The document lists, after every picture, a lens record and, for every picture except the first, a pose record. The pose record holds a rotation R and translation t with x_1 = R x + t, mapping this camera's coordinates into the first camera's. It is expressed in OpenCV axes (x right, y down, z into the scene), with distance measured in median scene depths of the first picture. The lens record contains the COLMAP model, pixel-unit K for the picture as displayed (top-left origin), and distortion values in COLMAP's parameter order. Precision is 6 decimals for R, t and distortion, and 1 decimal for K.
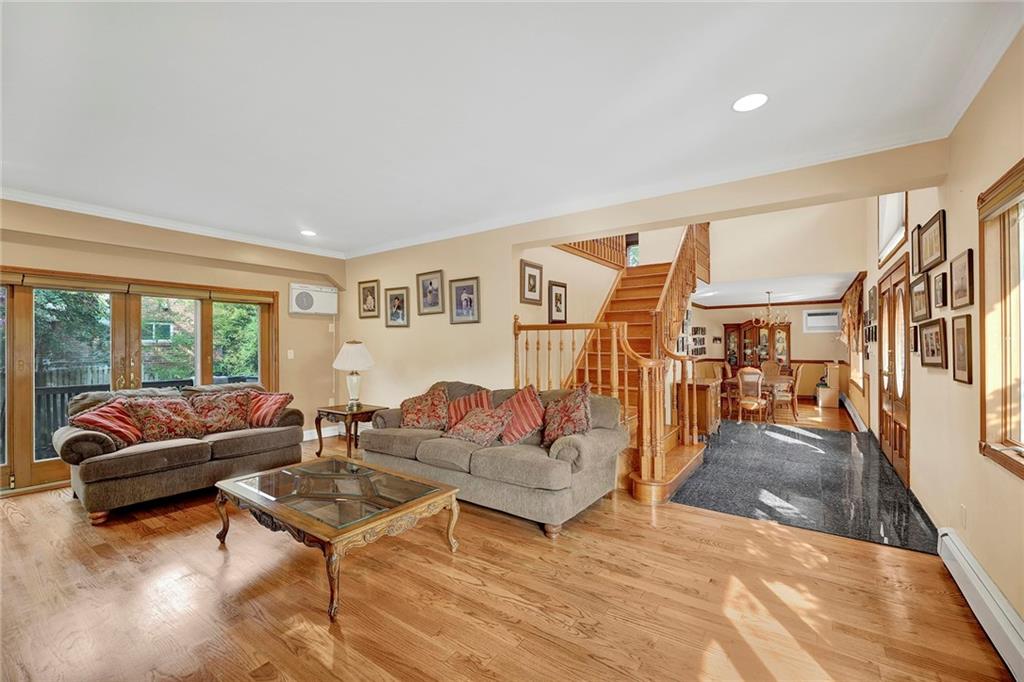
lens RADIAL K [[423.2, 0, 513.0], [0, 423.2, 344.0], [0, 0, 1]] dist [-0.004319, -0.000877]
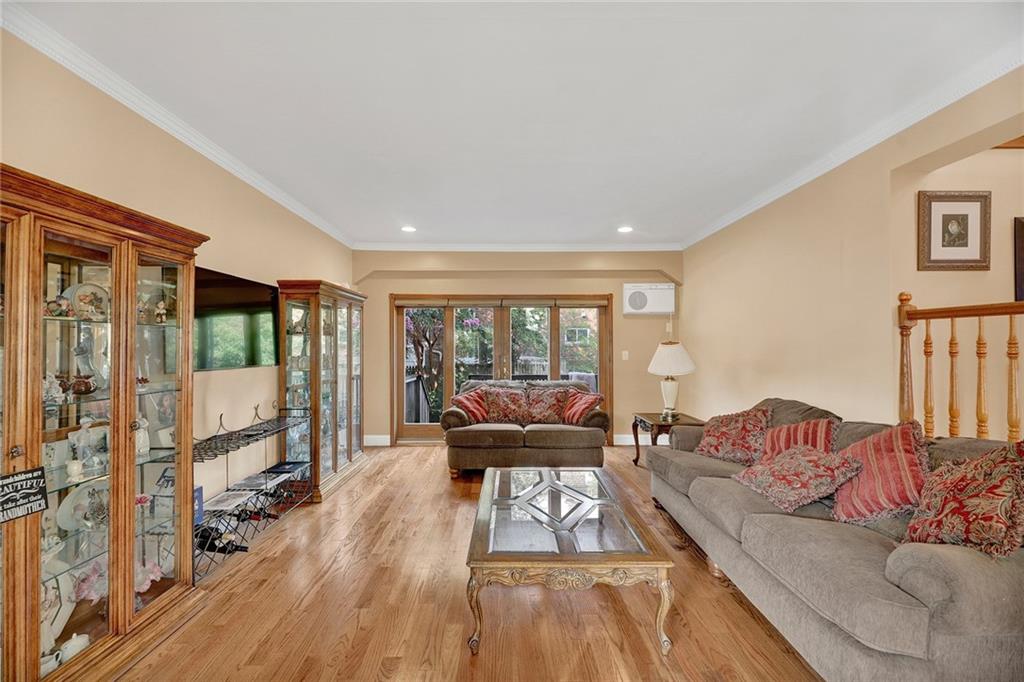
lens RADIAL K [[423.2, 0, 511.3], [0, 423.2, 345.2], [0, 0, 1]] dist [-0.004319, -0.000877]
pose [[0.577024, -0.001266, -0.816726, 0.163740], [0.001948, 0.999998, -0.000174, -0.000194], [0.816725, -0.001490, 0.577026, 0.251180]]
